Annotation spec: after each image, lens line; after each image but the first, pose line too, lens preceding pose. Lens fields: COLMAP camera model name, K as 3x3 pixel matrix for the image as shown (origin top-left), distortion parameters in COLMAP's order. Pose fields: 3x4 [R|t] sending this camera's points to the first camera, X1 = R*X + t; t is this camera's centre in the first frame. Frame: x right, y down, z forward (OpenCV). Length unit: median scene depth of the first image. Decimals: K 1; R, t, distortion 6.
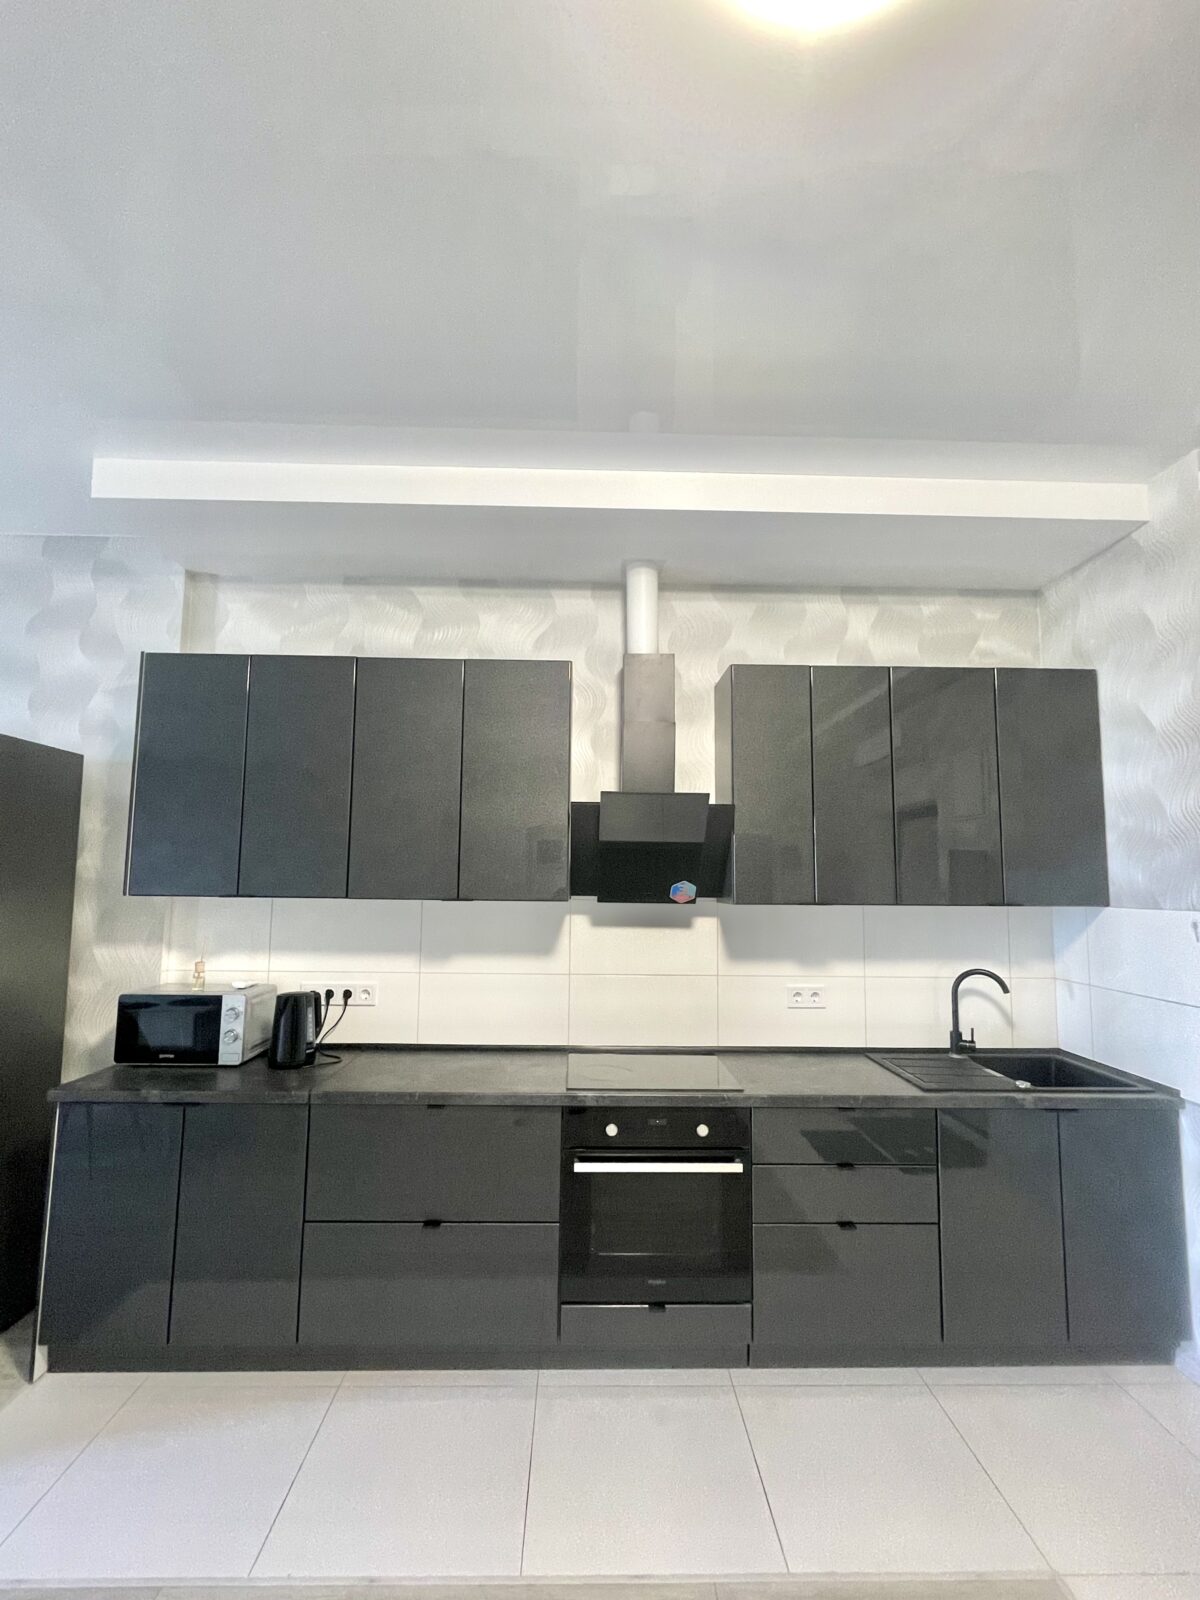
lens RADIAL K [[758.4, 0, 600.0], [0, 758.4, 800.0], [0, 0, 1]] dist [-0.000225, -0.004878]
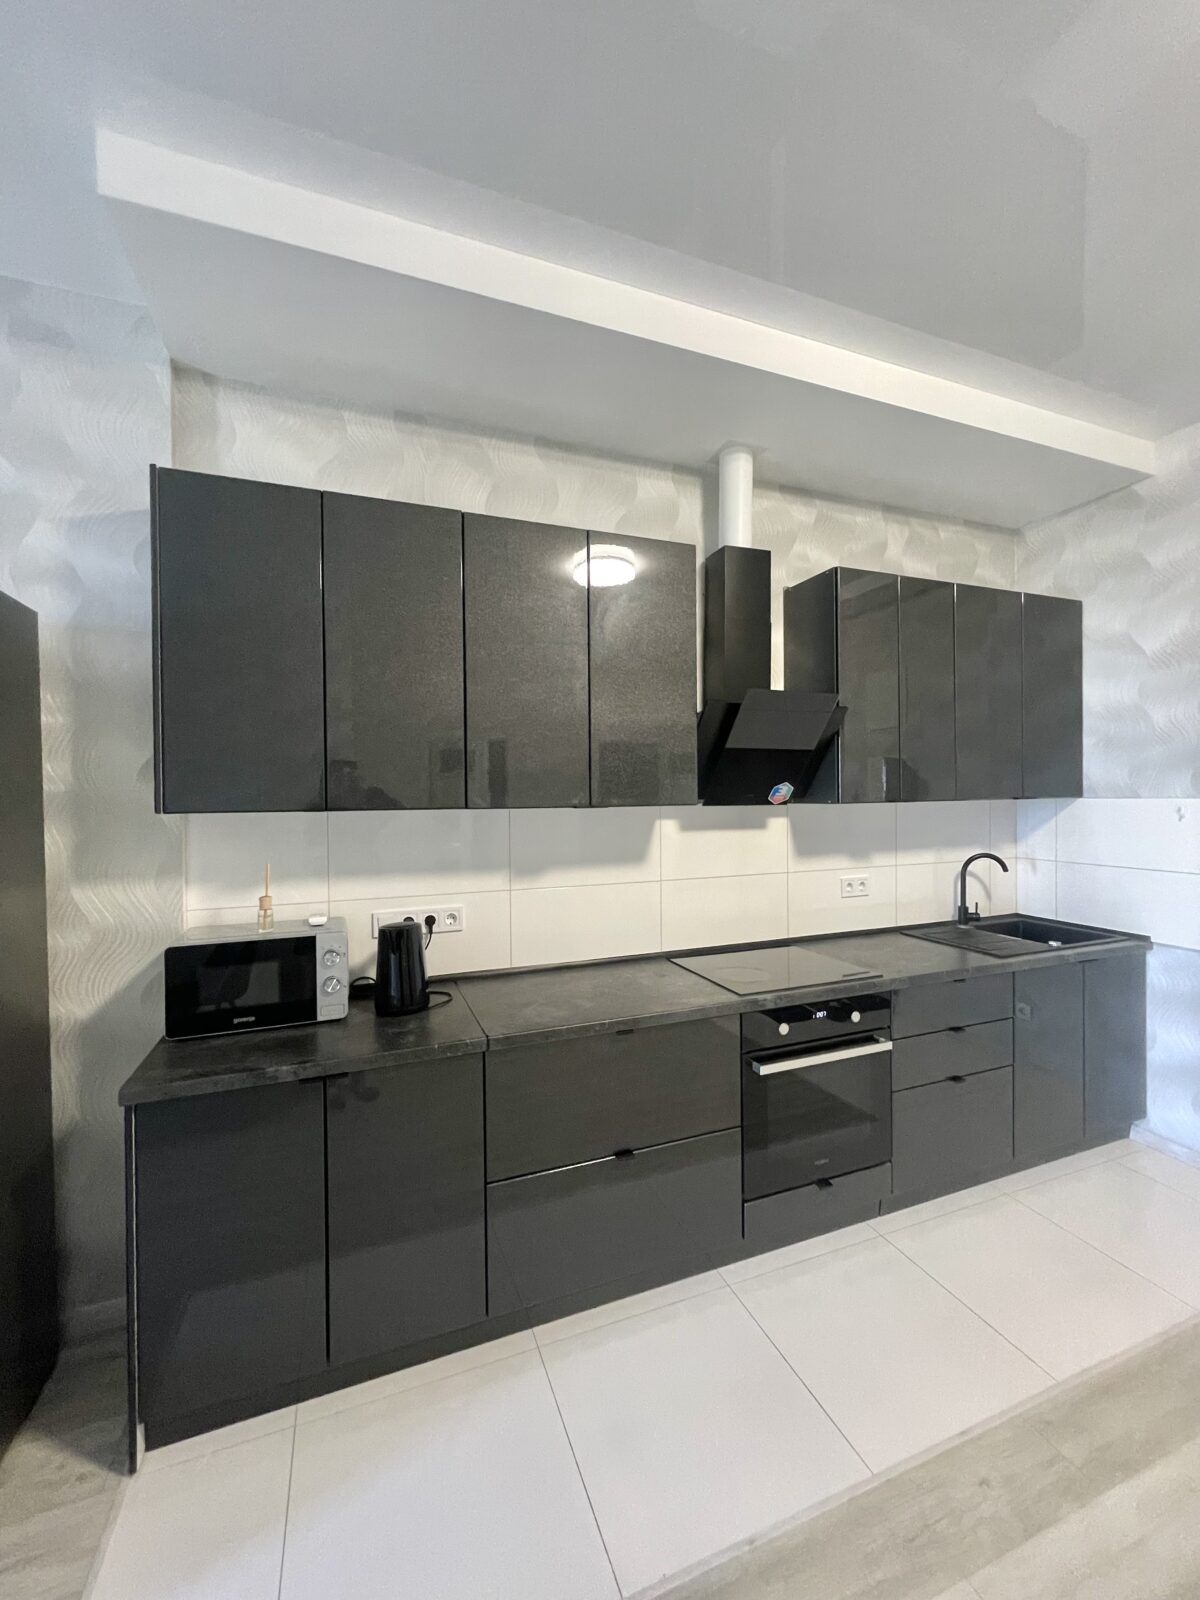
lens RADIAL K [[684.6, 0, 600.0], [0, 684.6, 800.0], [0, 0, 1]] dist [-0.003458, -0.000056]
pose [[0.934114, -0.024642, 0.356122, -0.452118], [-0.015756, 0.993796, 0.110096, 0.033735], [-0.356626, -0.108453, 0.927931, 0.241182]]
